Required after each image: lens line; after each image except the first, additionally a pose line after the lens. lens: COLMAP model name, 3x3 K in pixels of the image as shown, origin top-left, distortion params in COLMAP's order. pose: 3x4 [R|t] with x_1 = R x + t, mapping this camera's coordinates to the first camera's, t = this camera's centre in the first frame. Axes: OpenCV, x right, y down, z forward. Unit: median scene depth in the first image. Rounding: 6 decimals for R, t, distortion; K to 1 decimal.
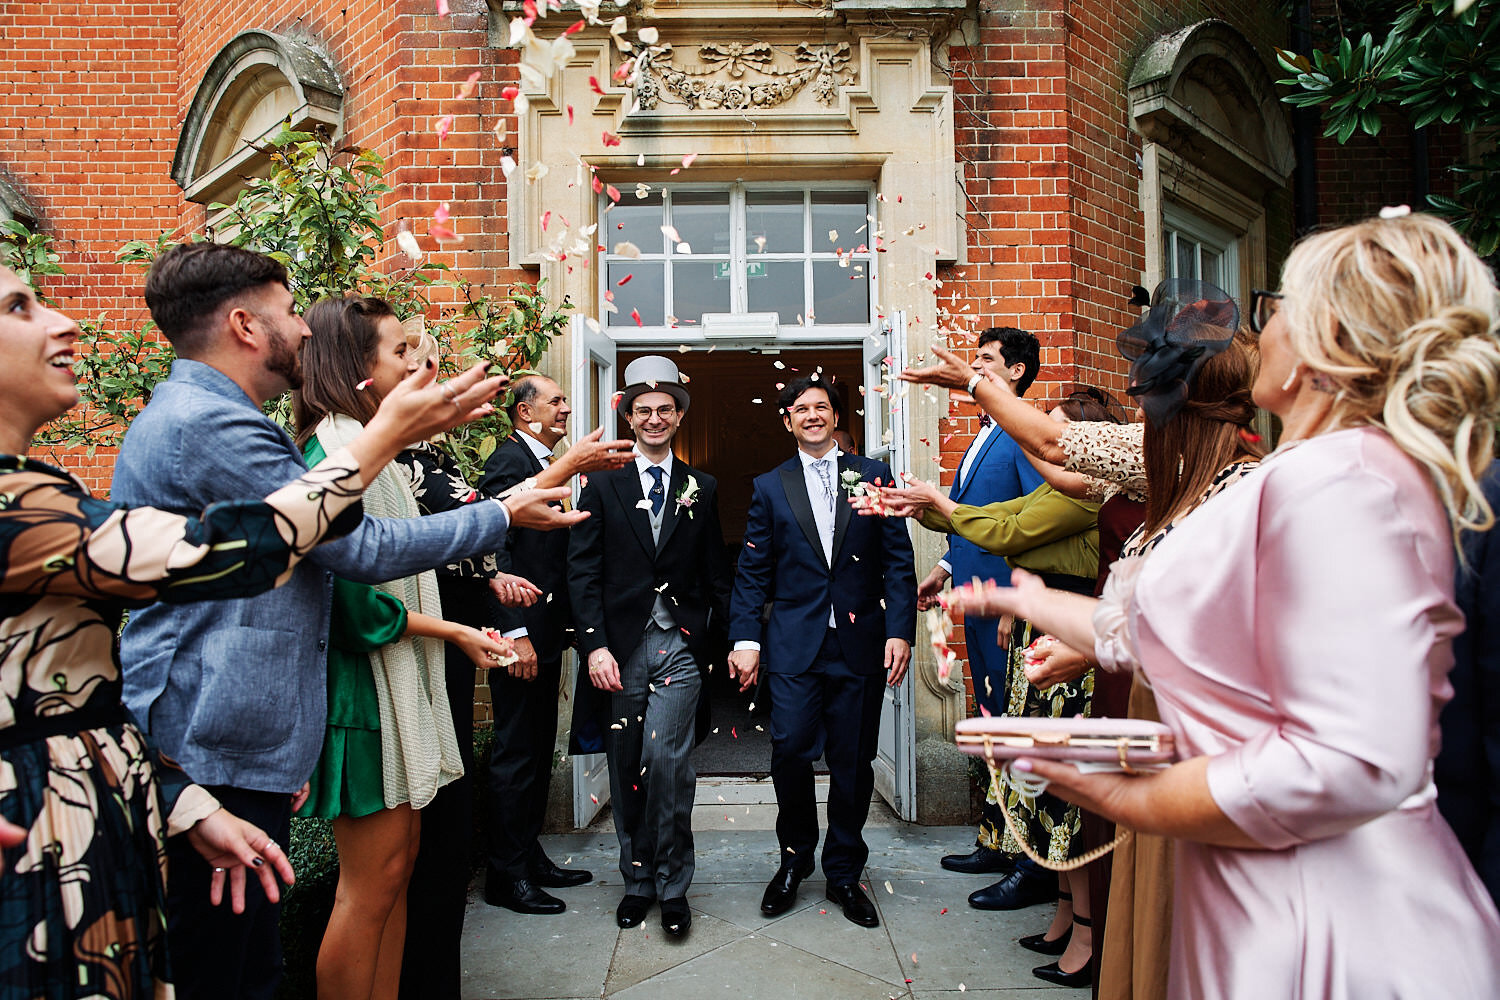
lens RADIAL K [[1004.3, 0, 750.0], [0, 1004.3, 500.0], [0, 0, 1]] dist [-0.043392, 0.055366]
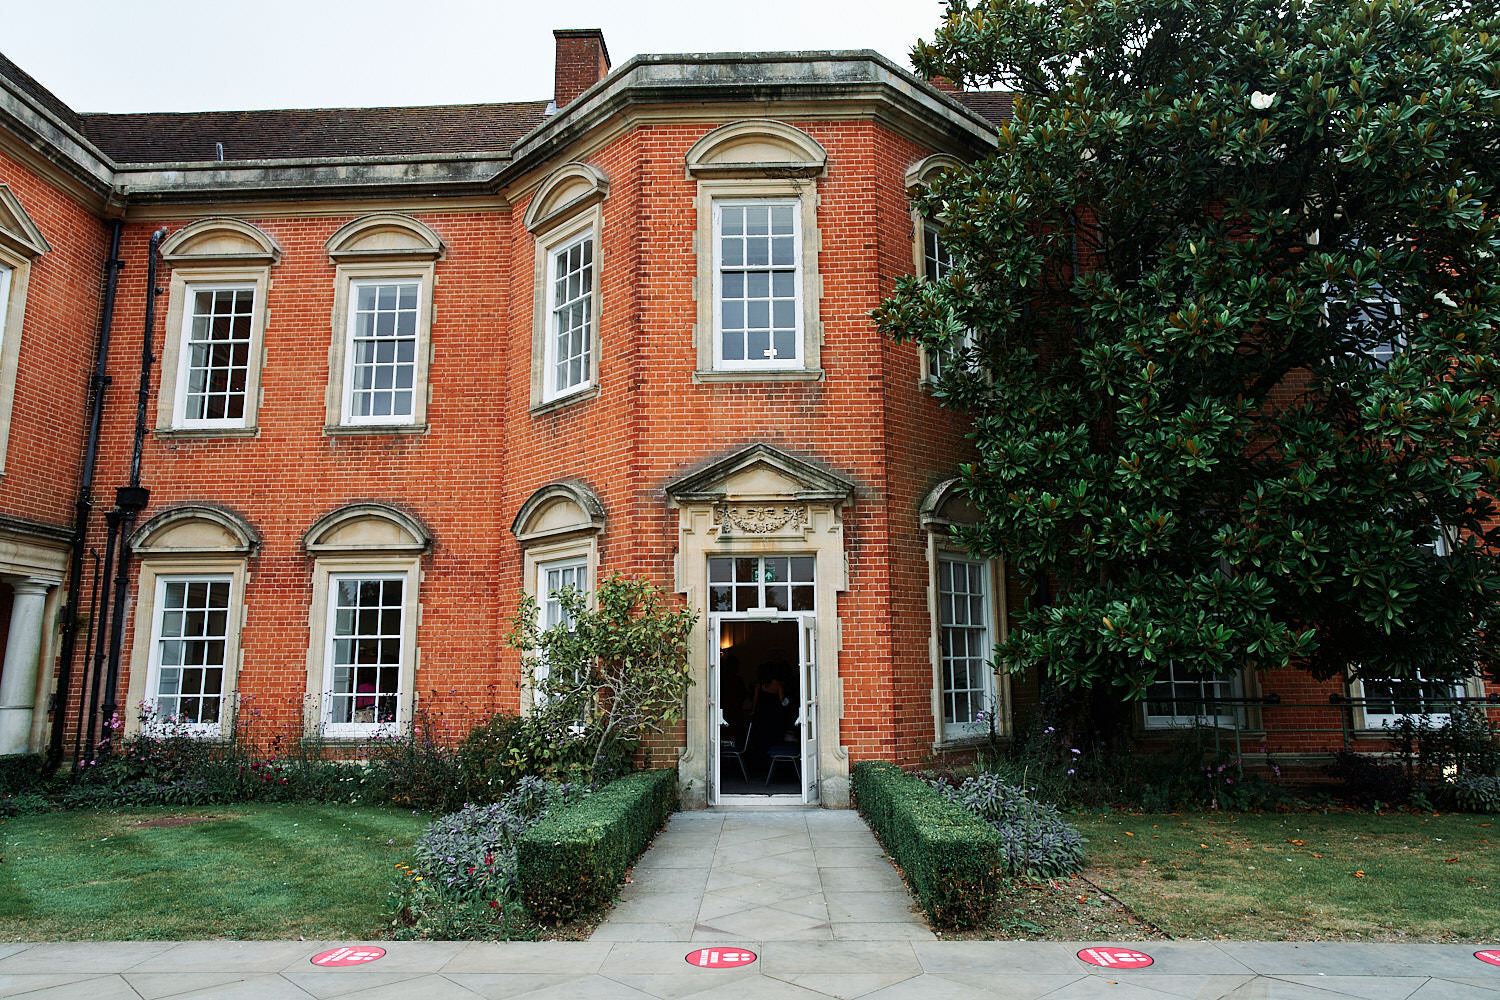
lens RADIAL K [[1004.3, 0, 750.0], [0, 1004.3, 500.0], [0, 0, 1]] dist [-0.043392, 0.055366]
pose [[0.999465, -0.001413, -0.032670, 0.044062], [-0.003158, 0.990224, -0.139449, -0.104674], [0.032547, 0.139478, 0.989690, -1.625324]]
